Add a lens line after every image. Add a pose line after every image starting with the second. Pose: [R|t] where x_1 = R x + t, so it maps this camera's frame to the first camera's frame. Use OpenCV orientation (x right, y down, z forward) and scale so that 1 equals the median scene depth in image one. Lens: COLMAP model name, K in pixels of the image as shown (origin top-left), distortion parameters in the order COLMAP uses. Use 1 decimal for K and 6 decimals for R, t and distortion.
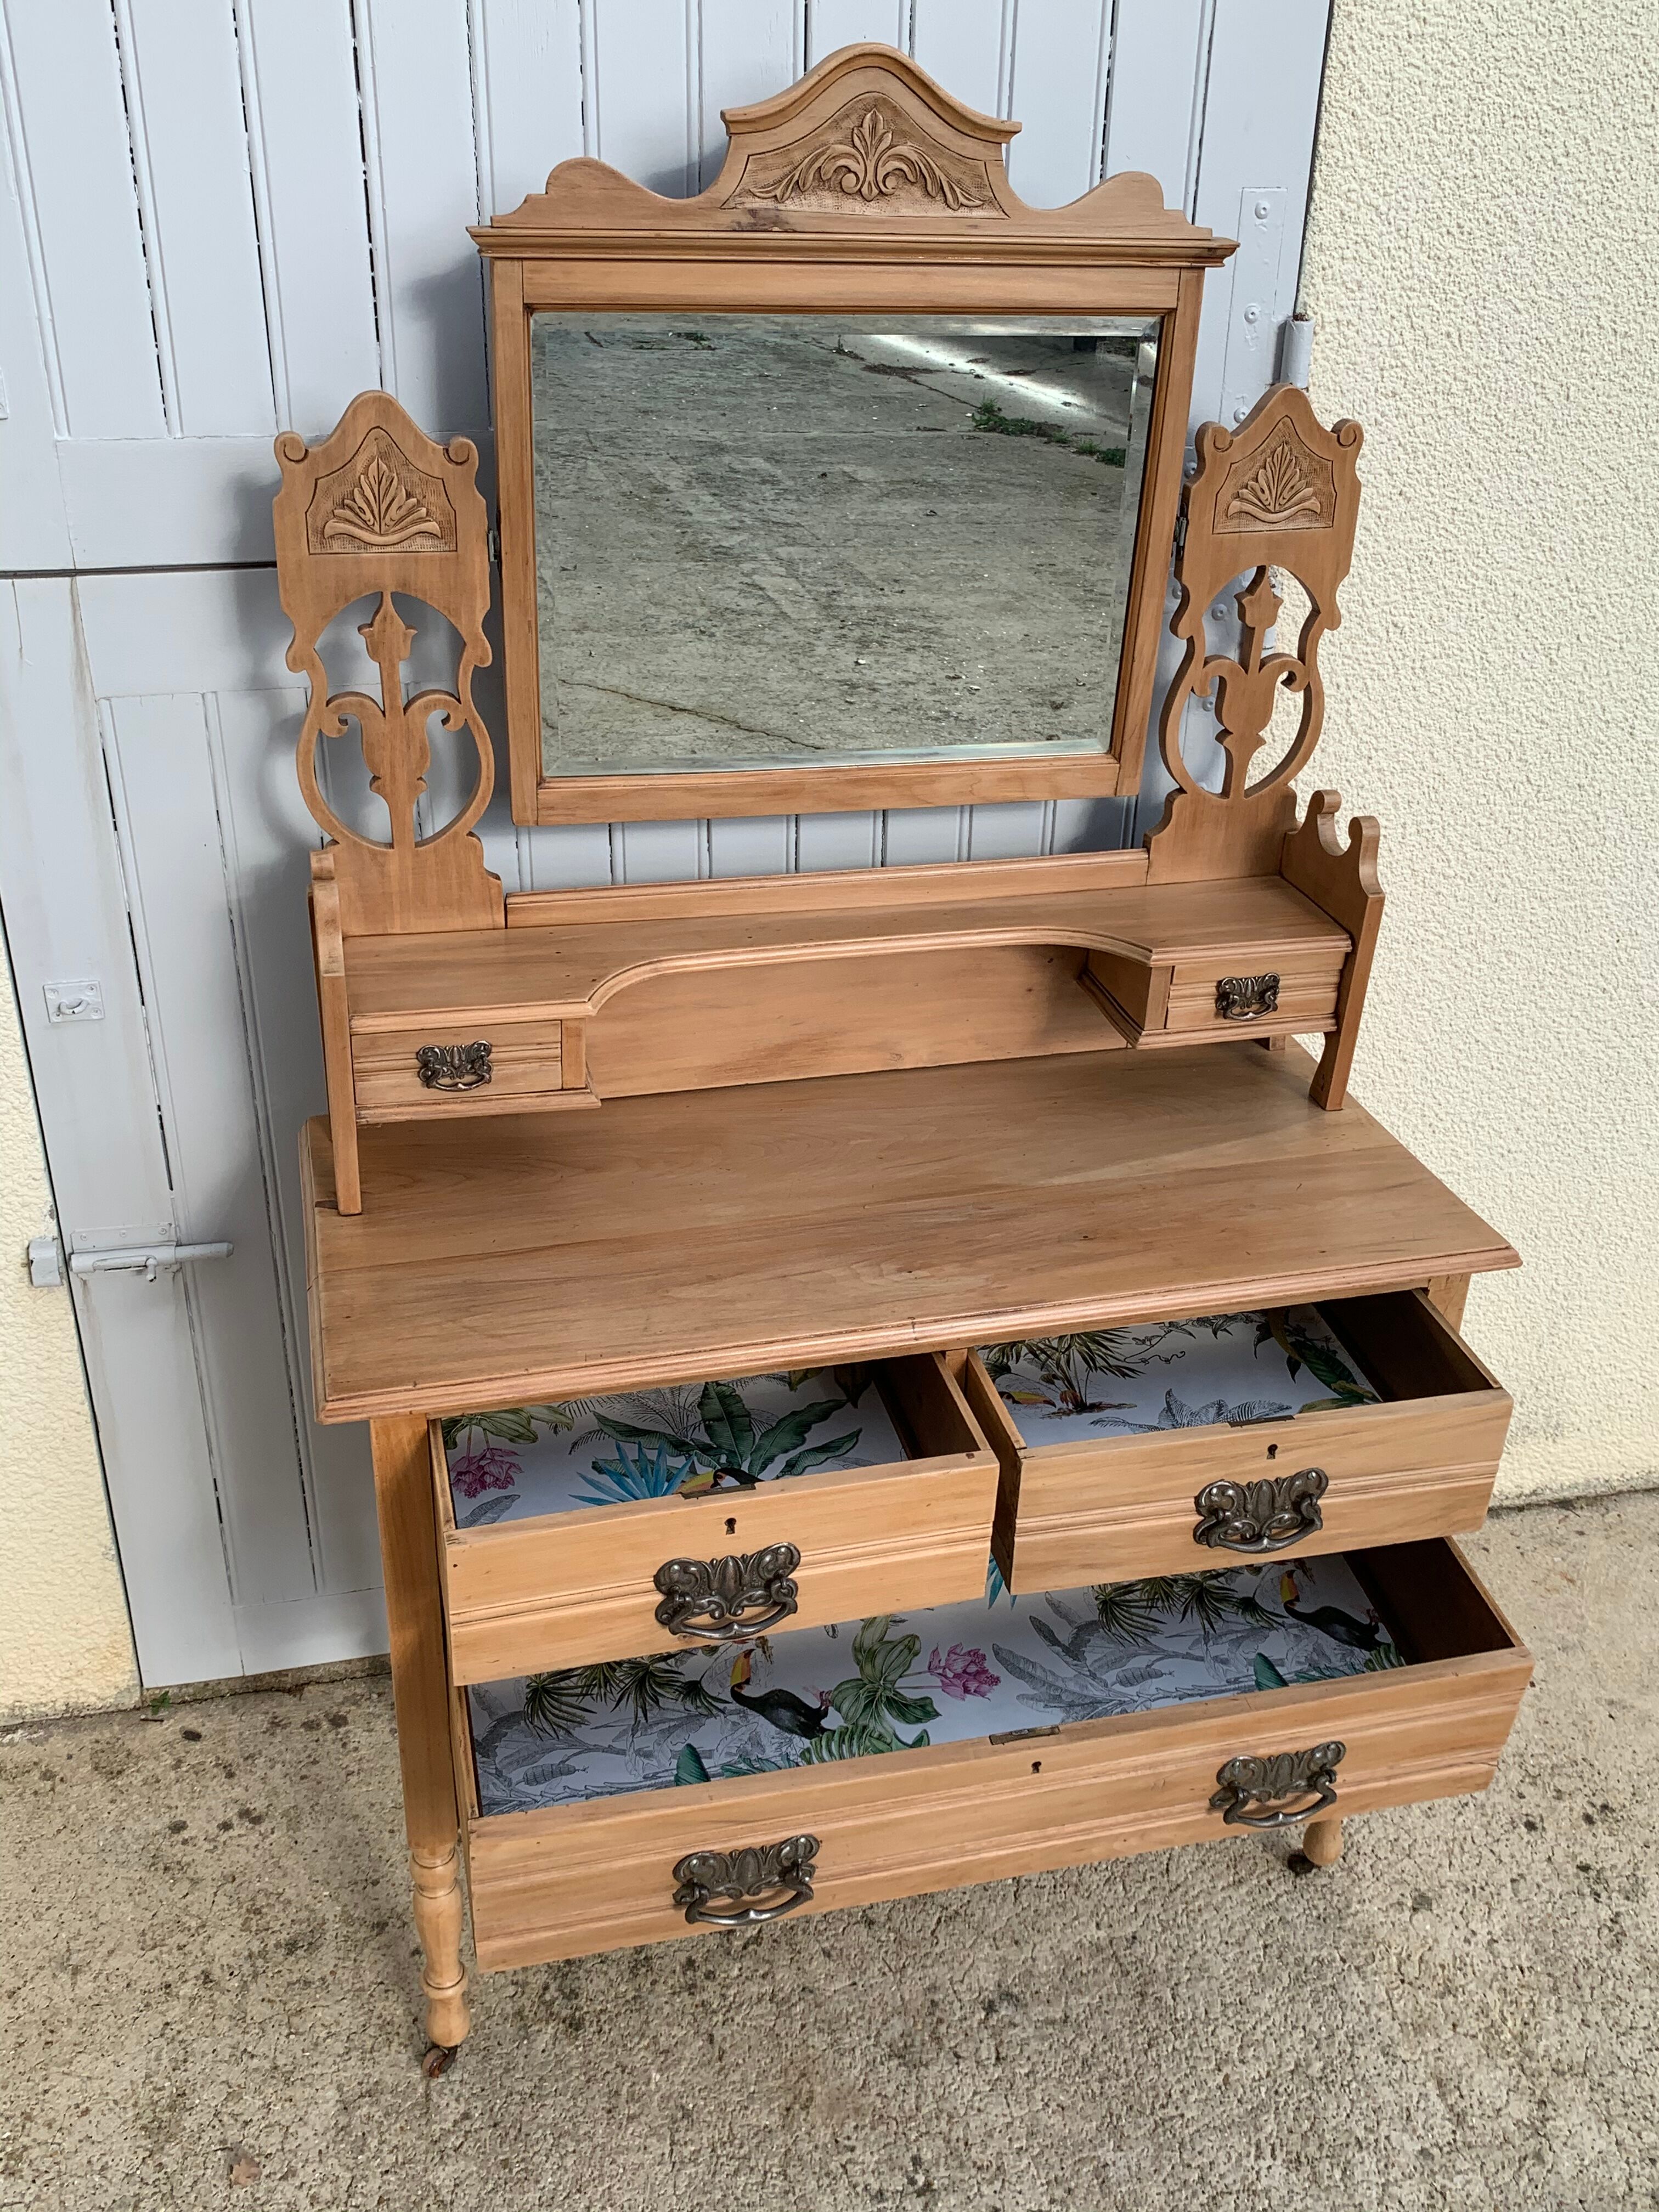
lens RADIAL K [[2028.9, 0, 837.4], [0, 2028.9, 1097.4], [0, 0, 1]] dist [0.003380, 0.000000]
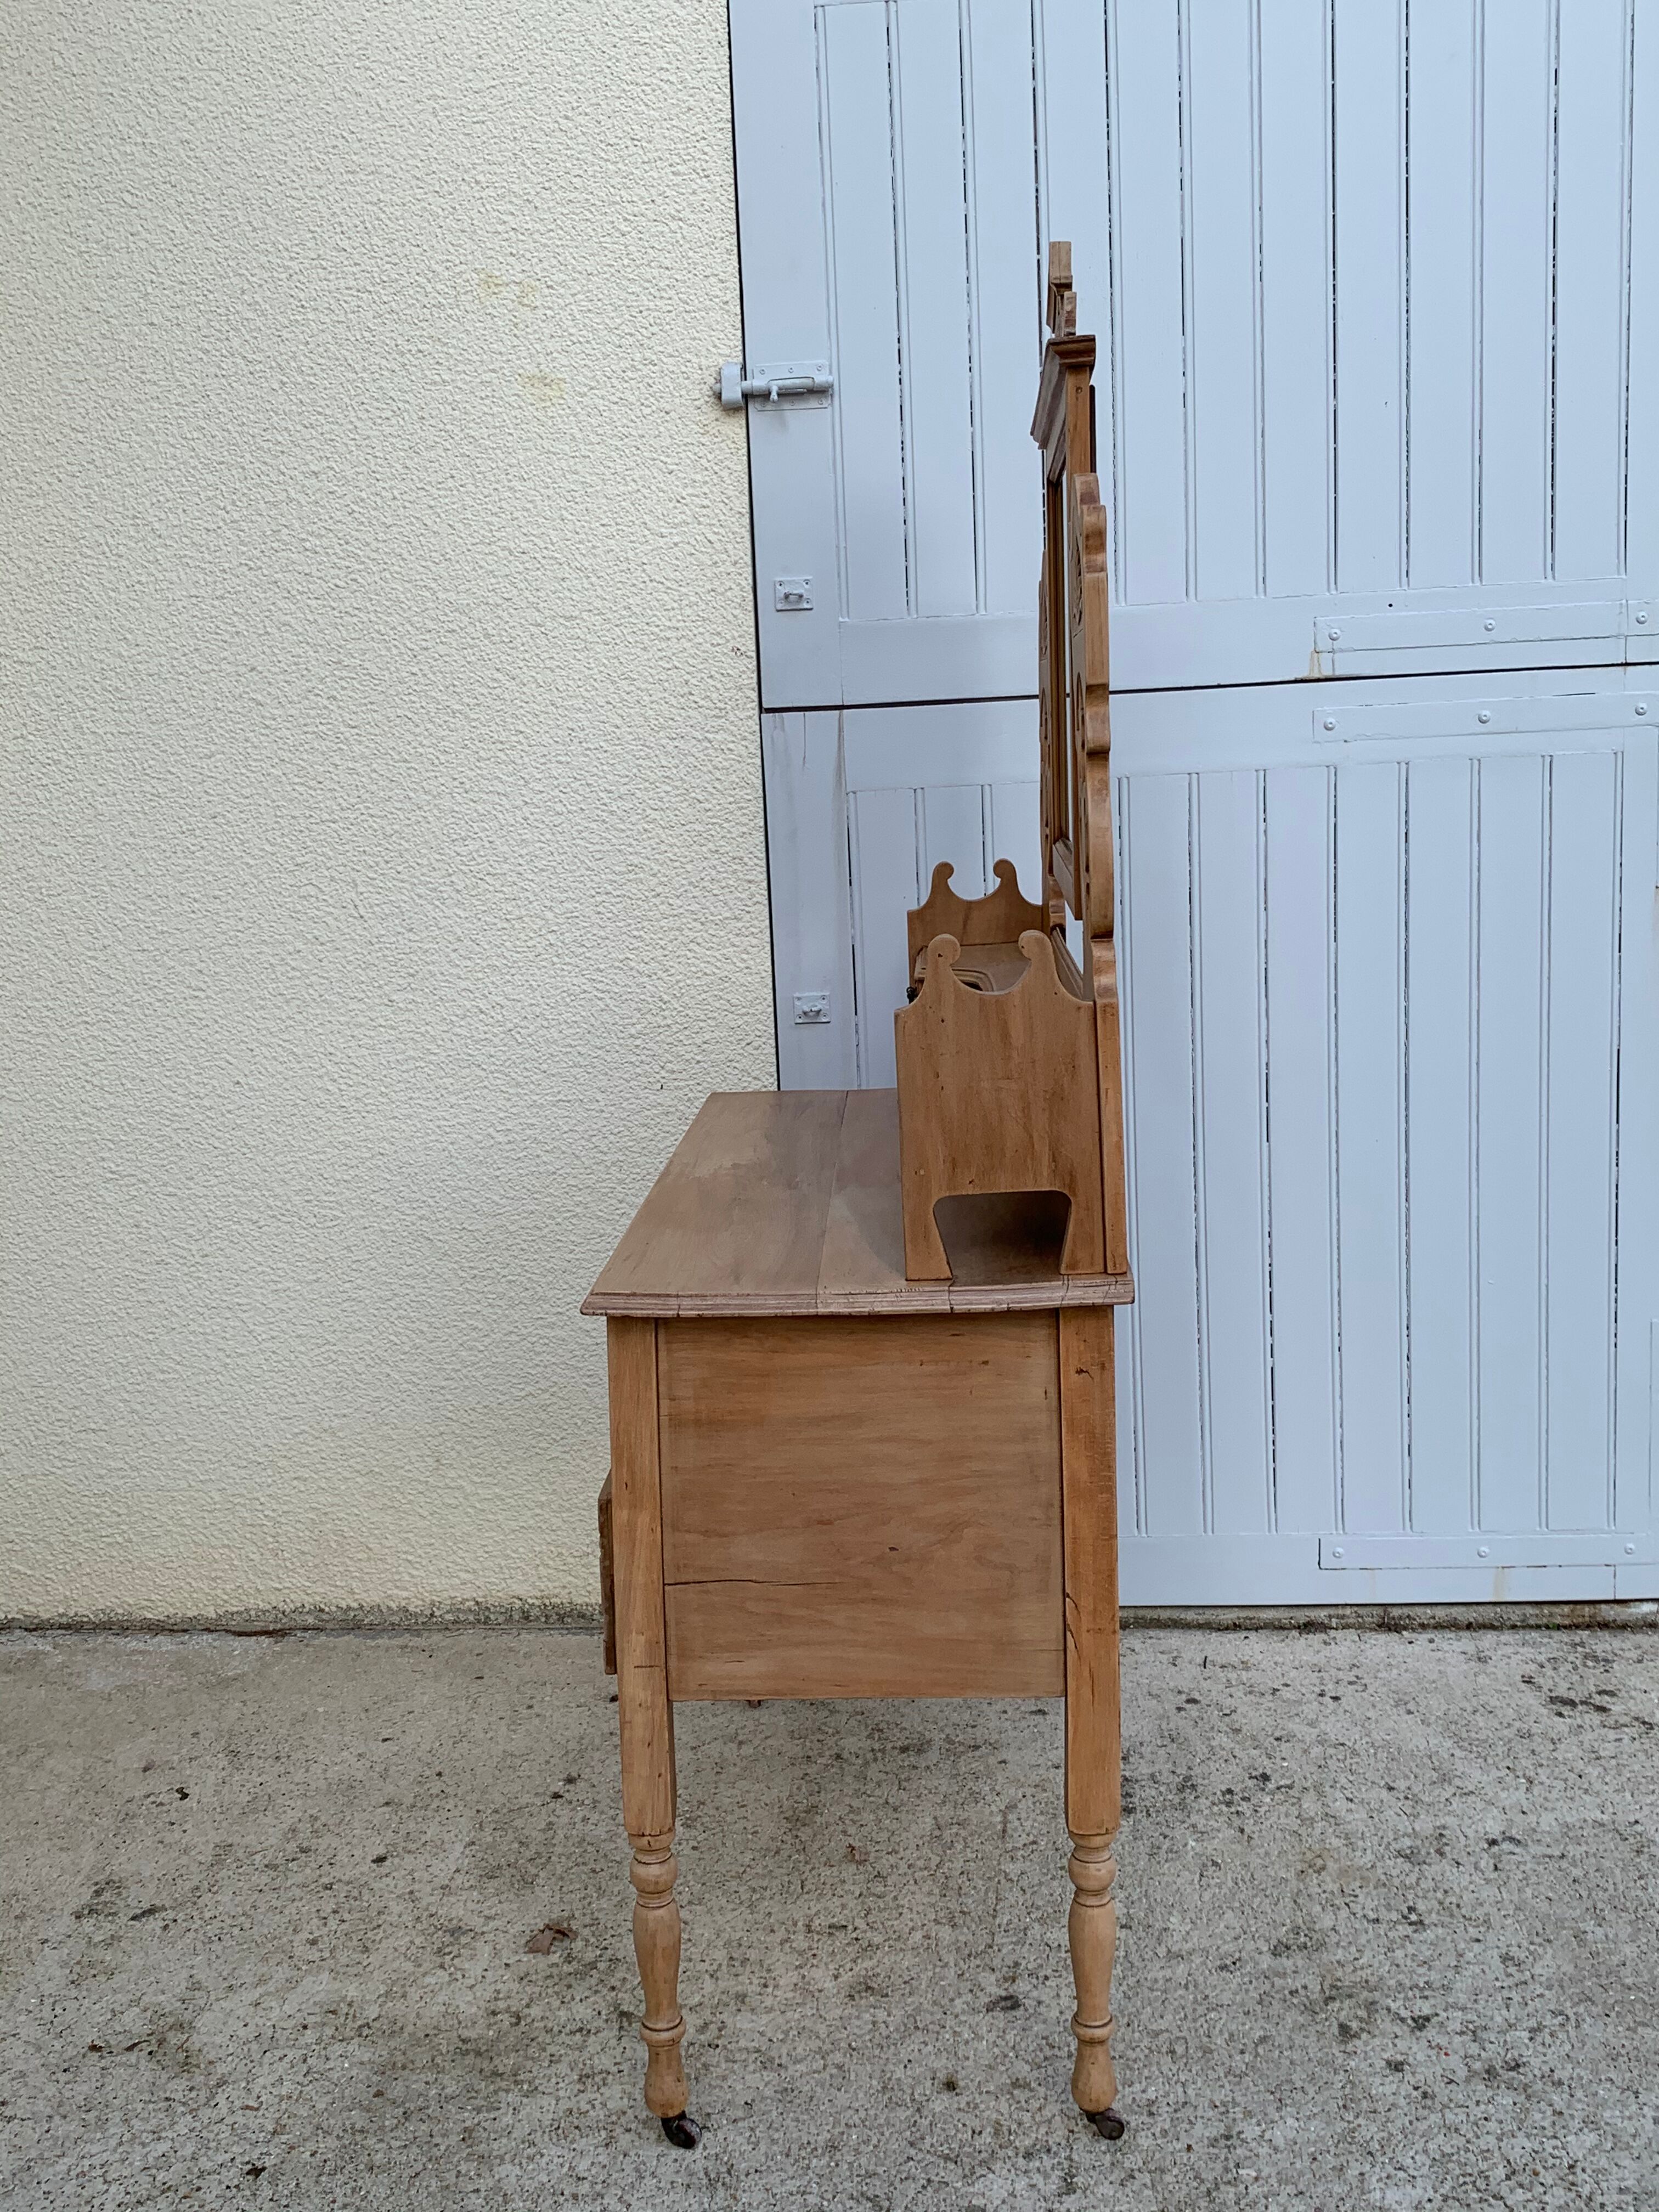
lens RADIAL K [[2197.0, 0, 823.0], [0, 2197.0, 1089.0], [0, 0, 1]] dist [0.021524, 0.000000]
pose [[0.948063, -0.012180, -0.317849, 0.124487], [-0.088452, 0.949759, -0.300225, 0.478464], [0.305536, 0.312746, 0.899354, -0.377616]]
